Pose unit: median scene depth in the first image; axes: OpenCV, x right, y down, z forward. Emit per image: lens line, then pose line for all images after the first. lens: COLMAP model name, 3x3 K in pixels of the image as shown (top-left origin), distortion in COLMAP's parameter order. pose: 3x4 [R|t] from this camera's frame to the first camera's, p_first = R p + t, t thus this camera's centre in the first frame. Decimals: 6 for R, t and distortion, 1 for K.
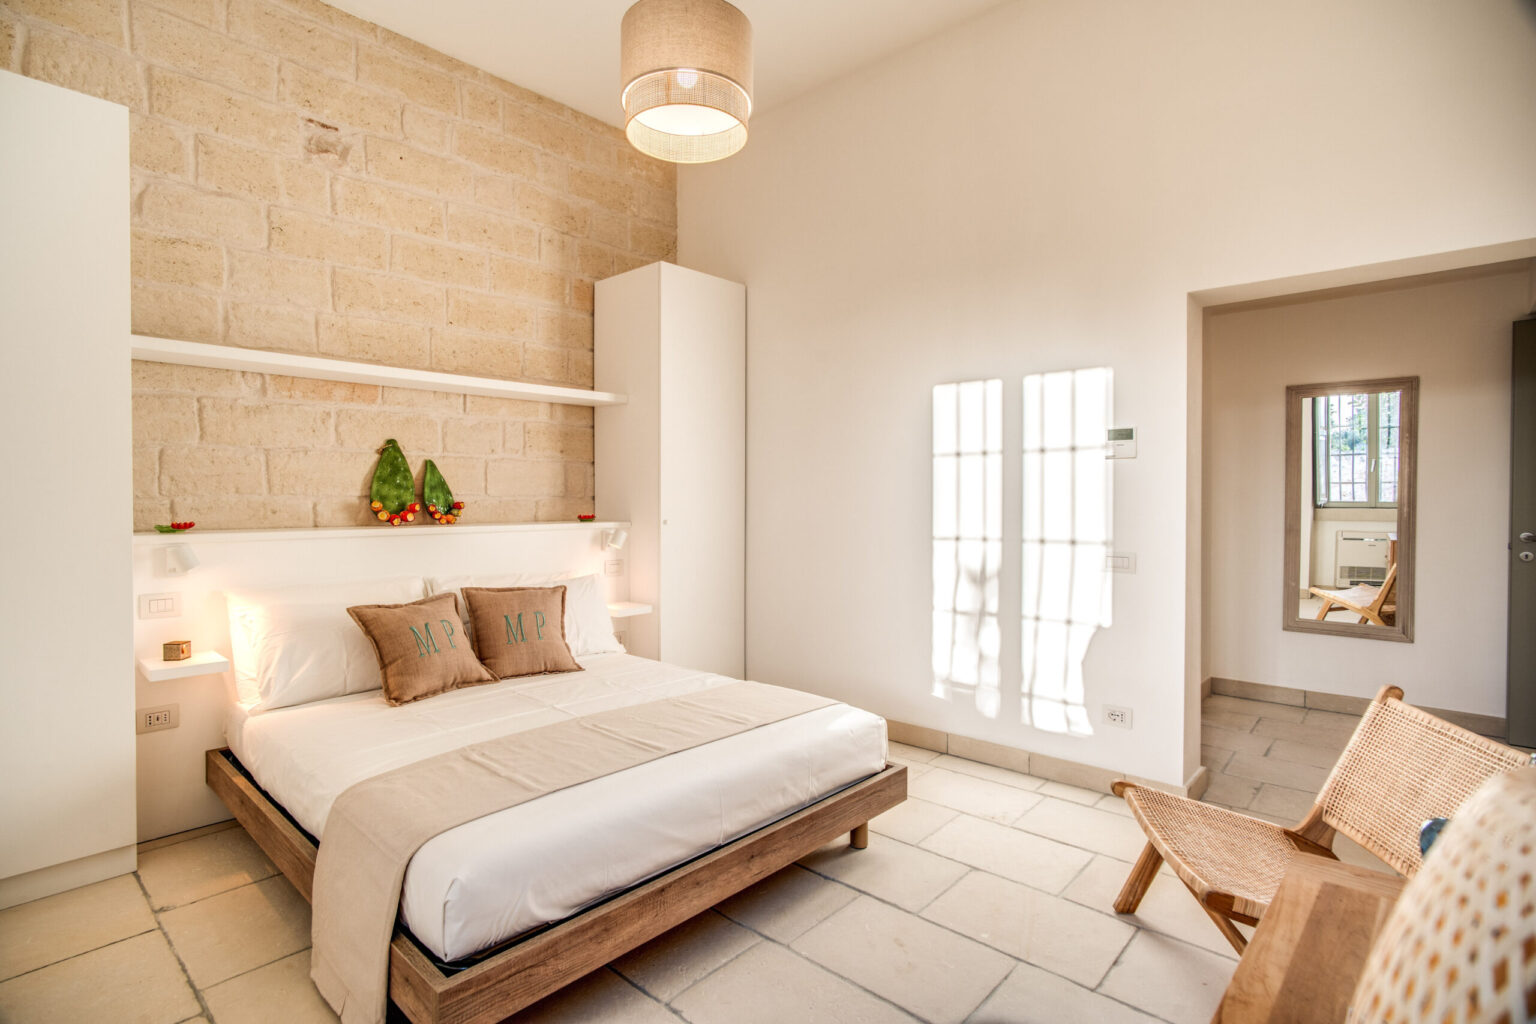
lens RADIAL K [[750.5, 0, 764.9], [0, 750.5, 506.7], [0, 0, 1]] dist [-0.019836, 0.003611]
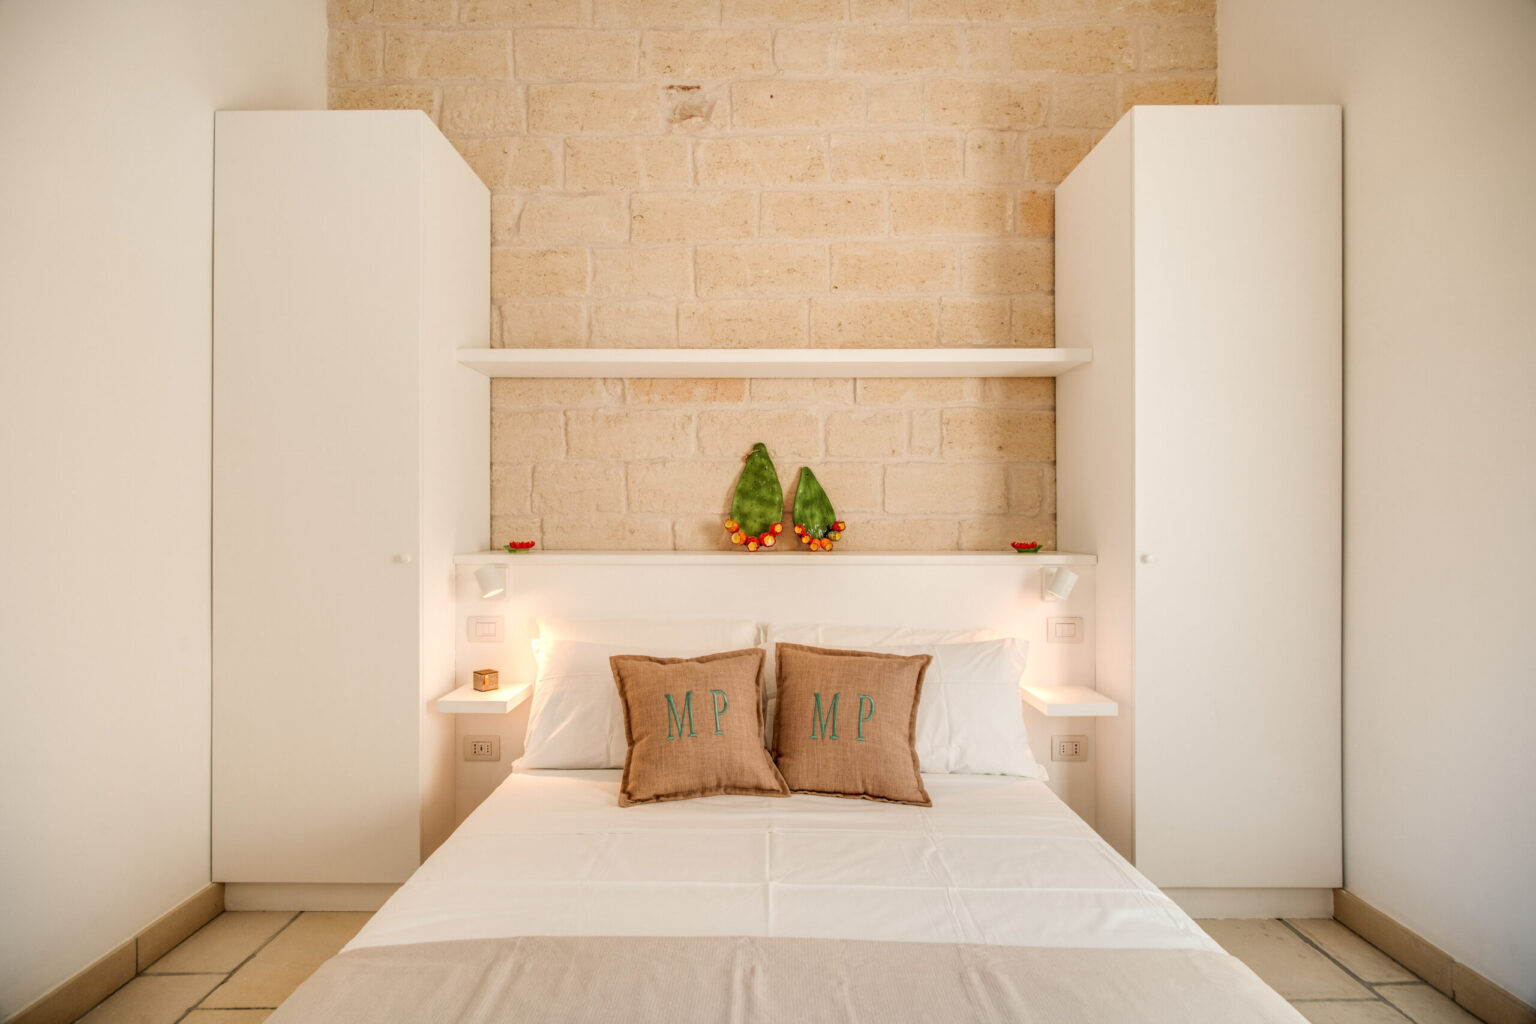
lens RADIAL K [[750.5, 0, 767.9], [0, 750.5, 503.7], [0, 0, 1]] dist [-0.019836, 0.003611]
pose [[0.672483, -0.015290, -0.739955, 0.107710], [-0.009902, 0.999511, -0.029652, -0.001604], [0.740047, 0.027268, 0.672003, 0.485973]]
